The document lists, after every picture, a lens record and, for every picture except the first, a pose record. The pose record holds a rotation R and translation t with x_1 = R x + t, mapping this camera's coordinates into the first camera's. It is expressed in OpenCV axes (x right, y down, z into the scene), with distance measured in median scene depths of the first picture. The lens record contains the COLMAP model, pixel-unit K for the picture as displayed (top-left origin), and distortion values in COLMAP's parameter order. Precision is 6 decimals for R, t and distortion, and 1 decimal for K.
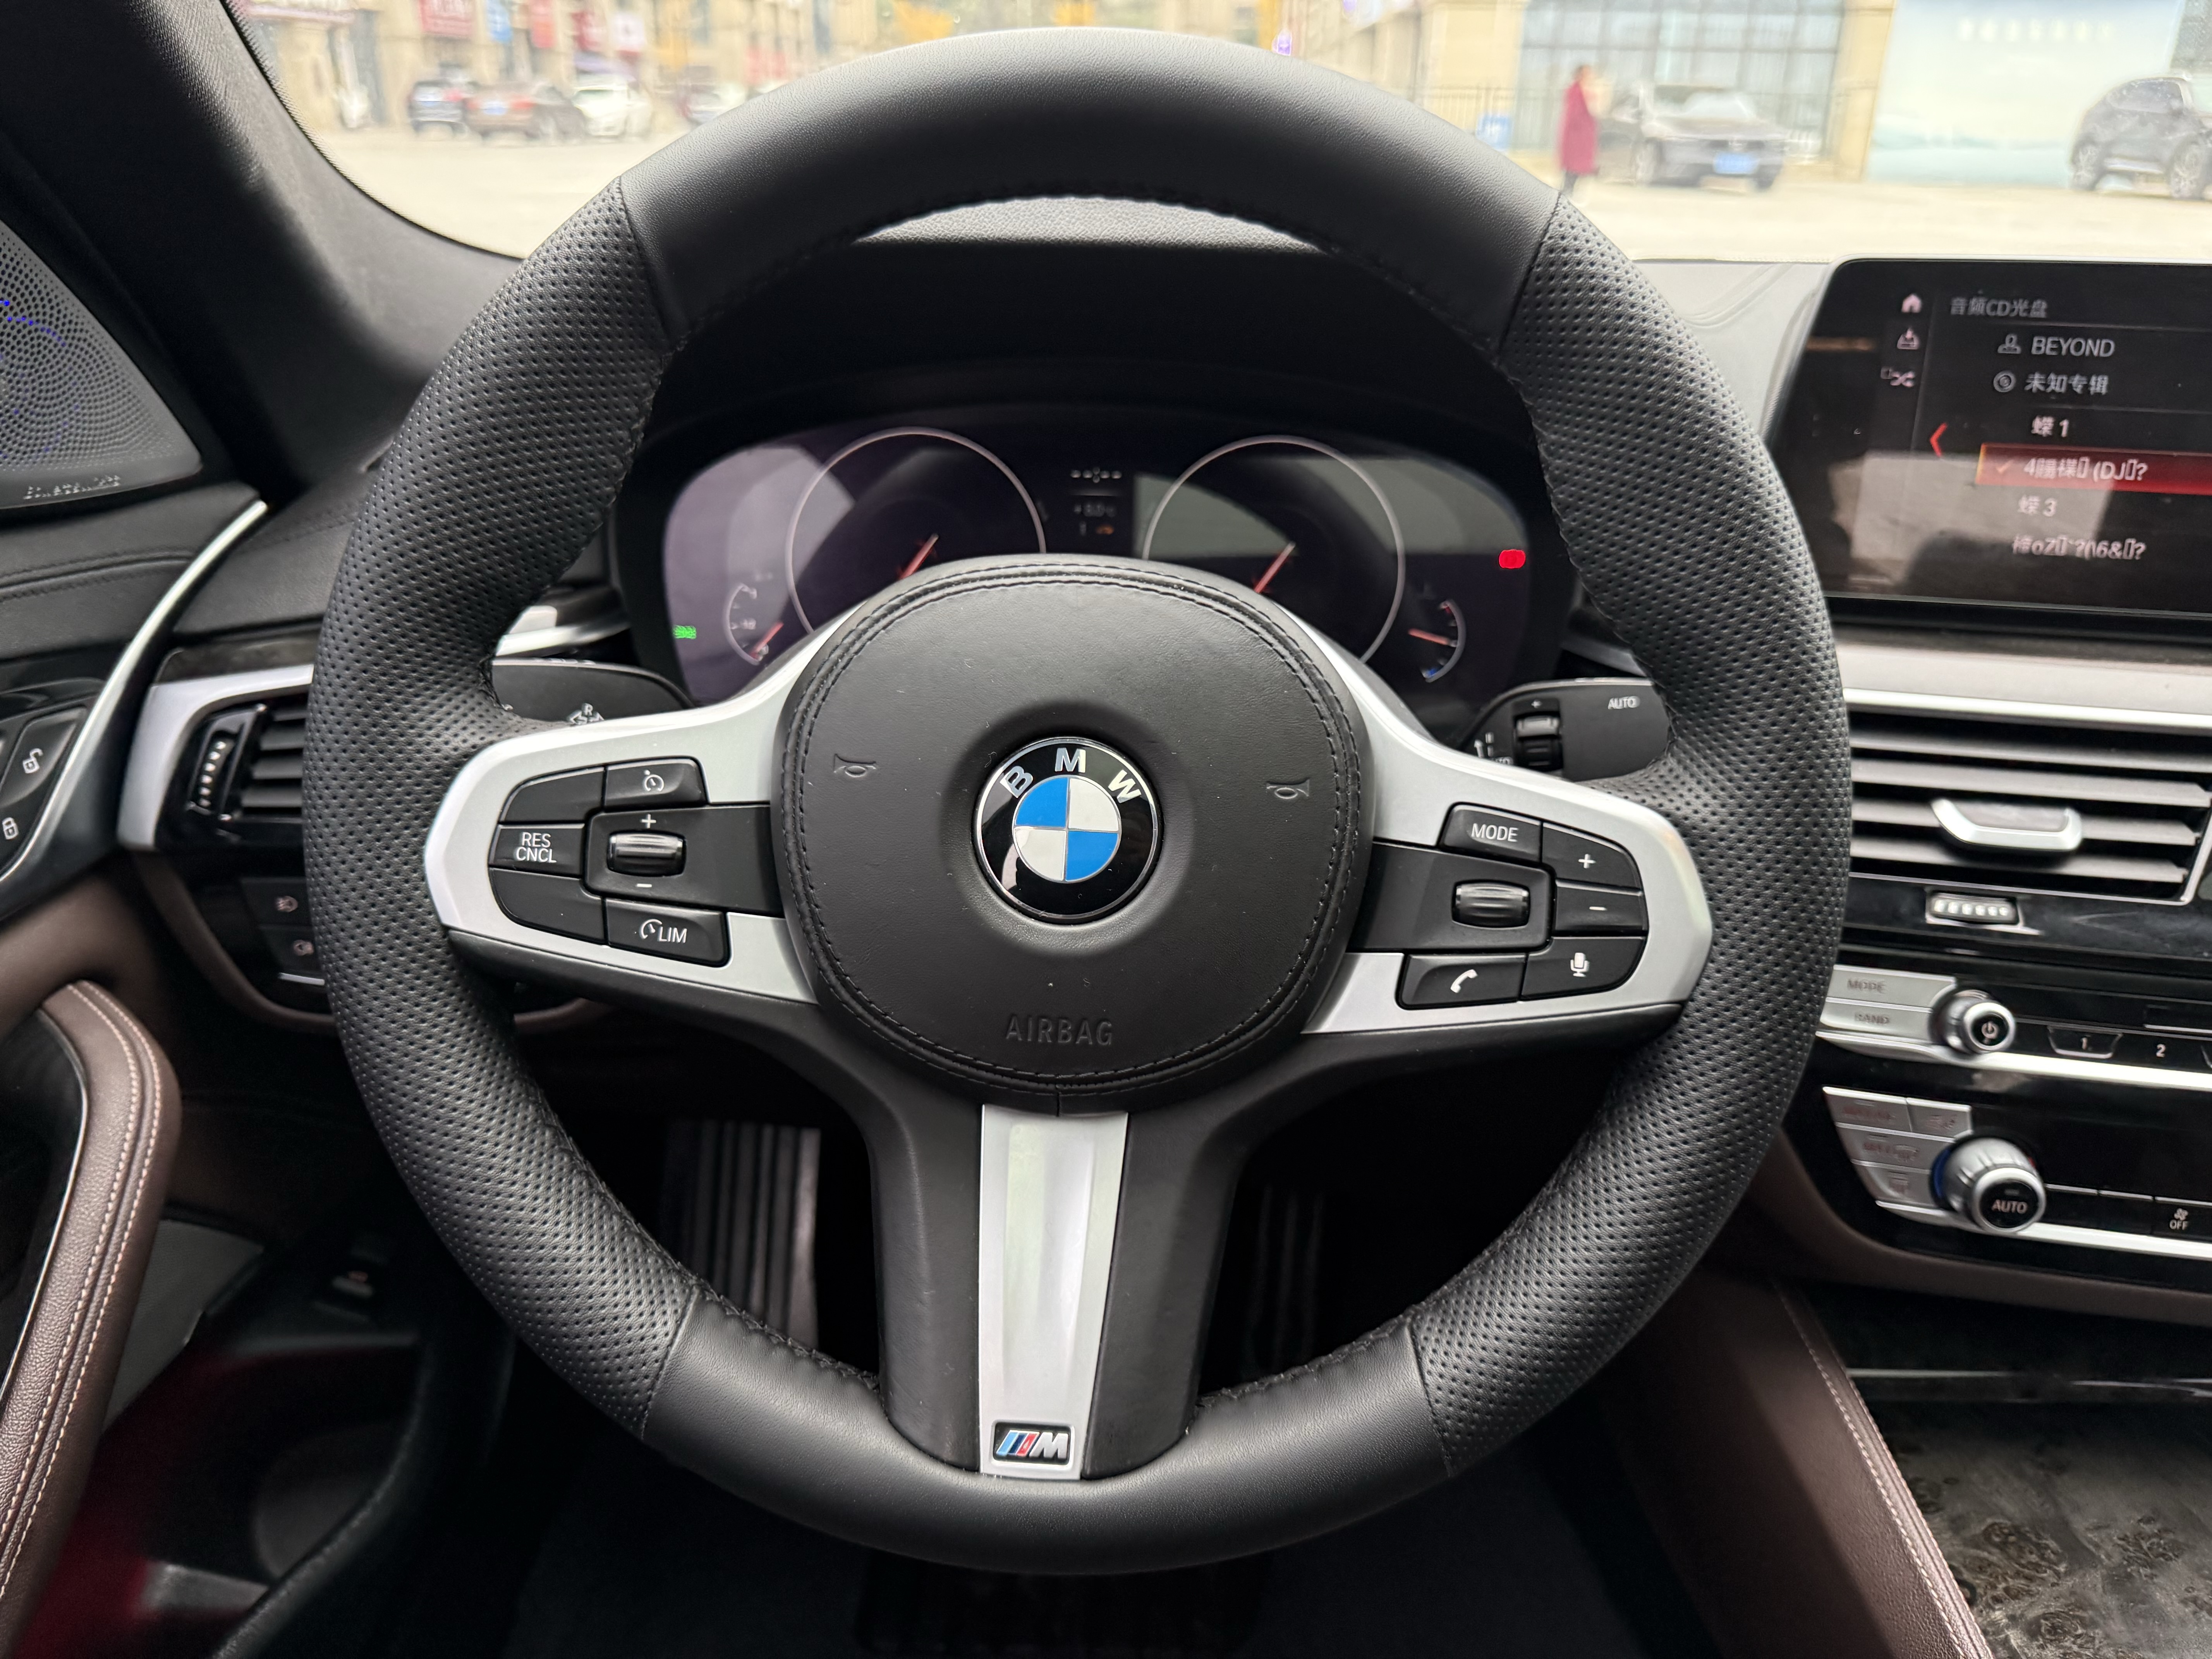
lens RADIAL K [[1557.8, 0, 1094.4], [0, 1557.8, 843.3], [0, 0, 1]] dist [0.034592, -0.044809]
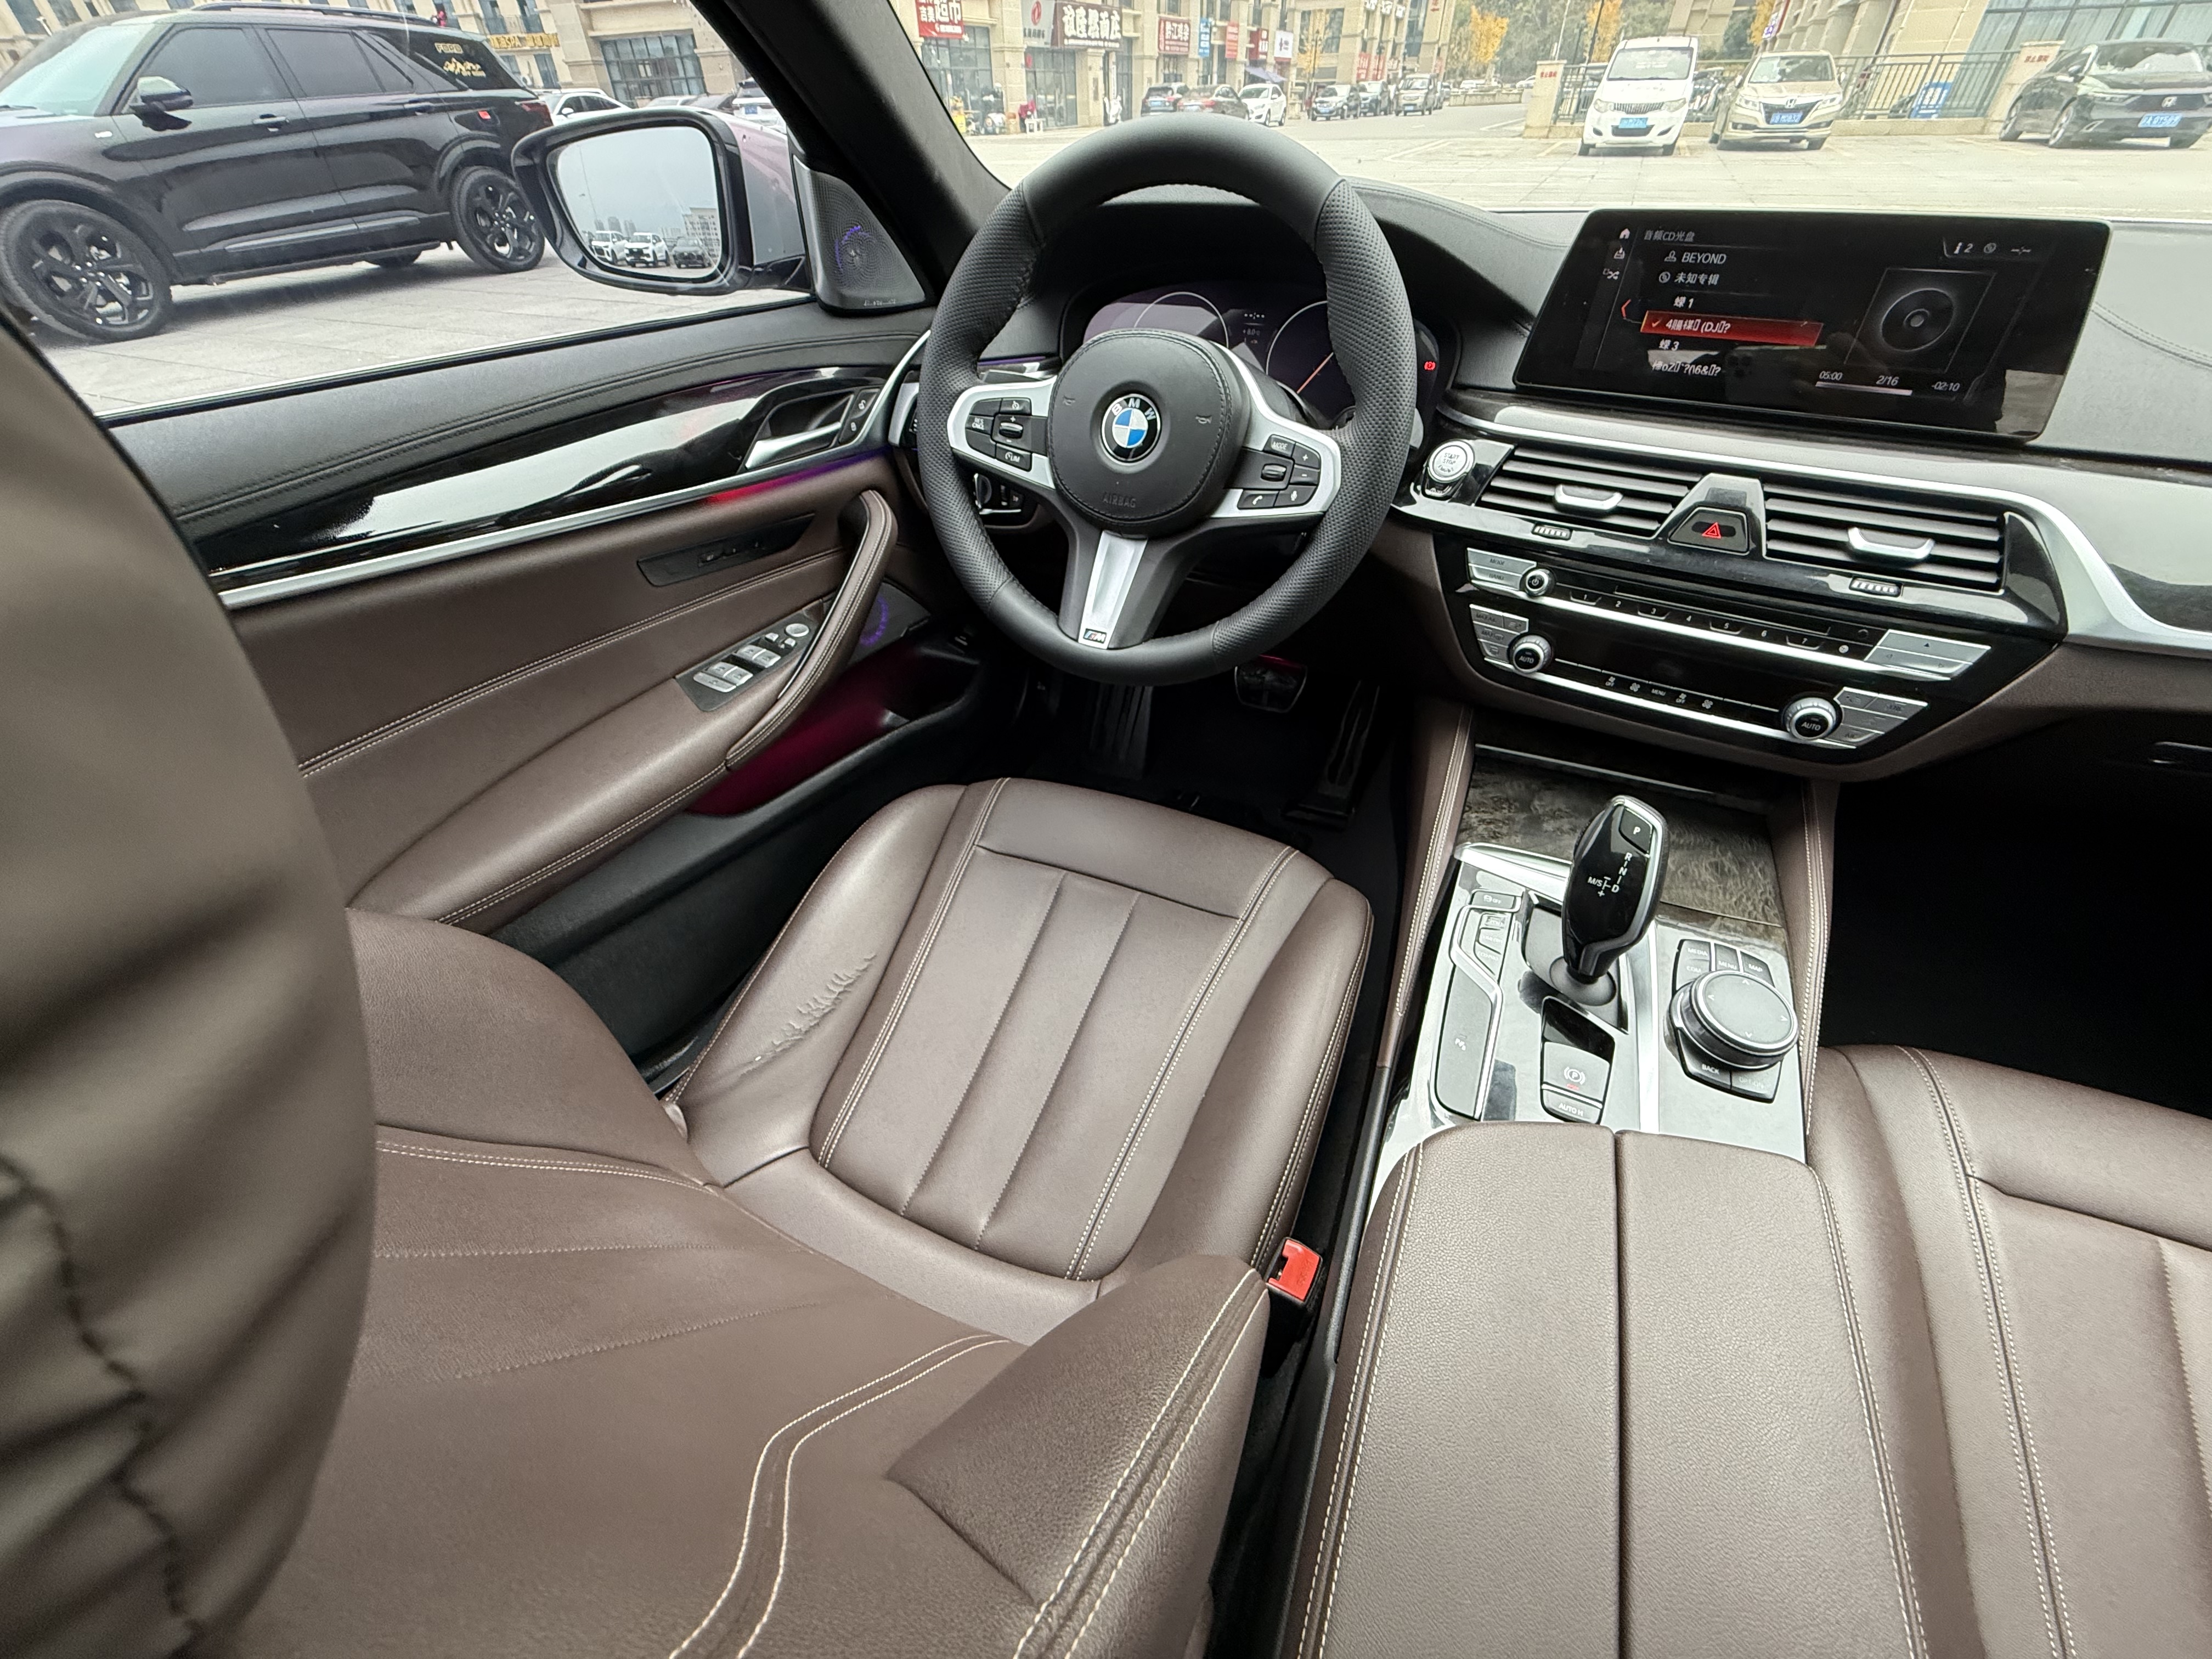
lens RADIAL K [[875.7, 0, 1102.0], [0, 875.7, 826.2], [0, 0, 1]] dist [-0.001089, -0.001081]
pose [[0.914260, 0.229410, -0.333915, 0.488683], [-0.137723, 0.951132, 0.276371, 0.190506], [0.380999, -0.206688, 0.901177, -0.504735]]
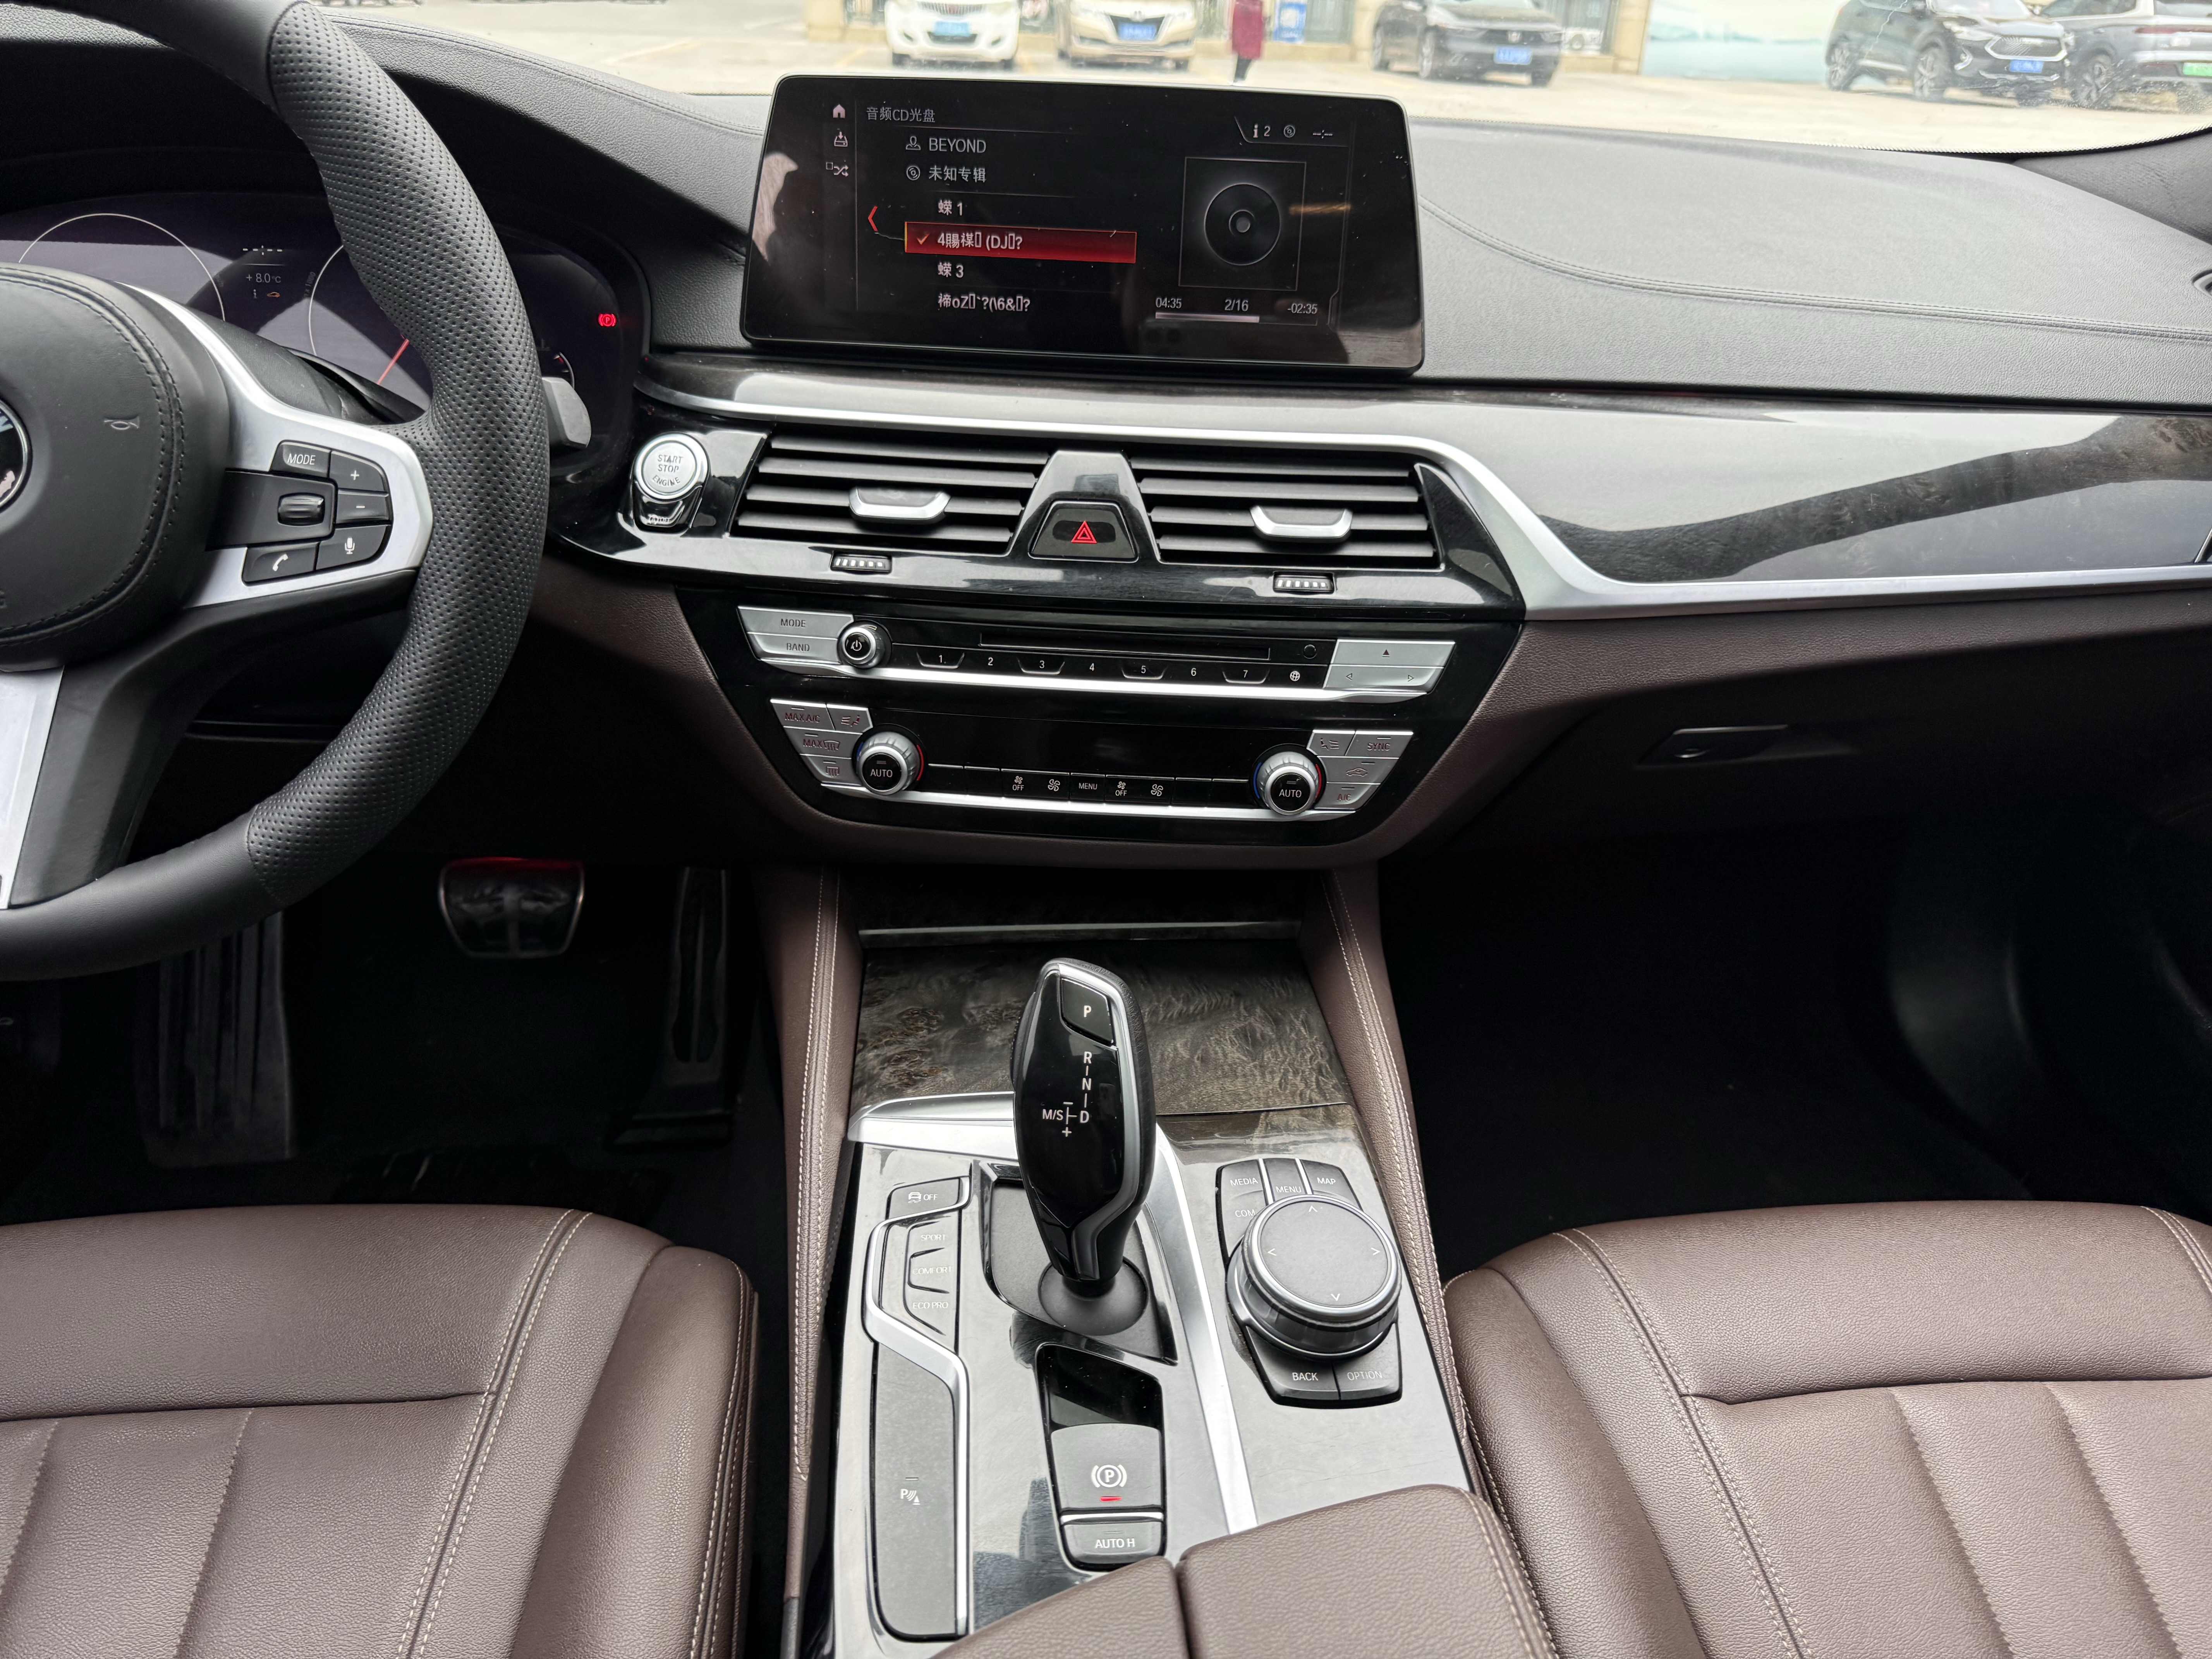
lens RADIAL K [[1557.8, 0, 1120.5], [0, 1557.8, 841.6], [0, 0, 1]] dist [0.034592, -0.044809]
pose [[0.992760, -0.035055, 0.114882, 0.627044], [0.027935, 0.997622, 0.063011, 0.207846], [-0.116817, -0.059345, 0.991379, -0.401062]]
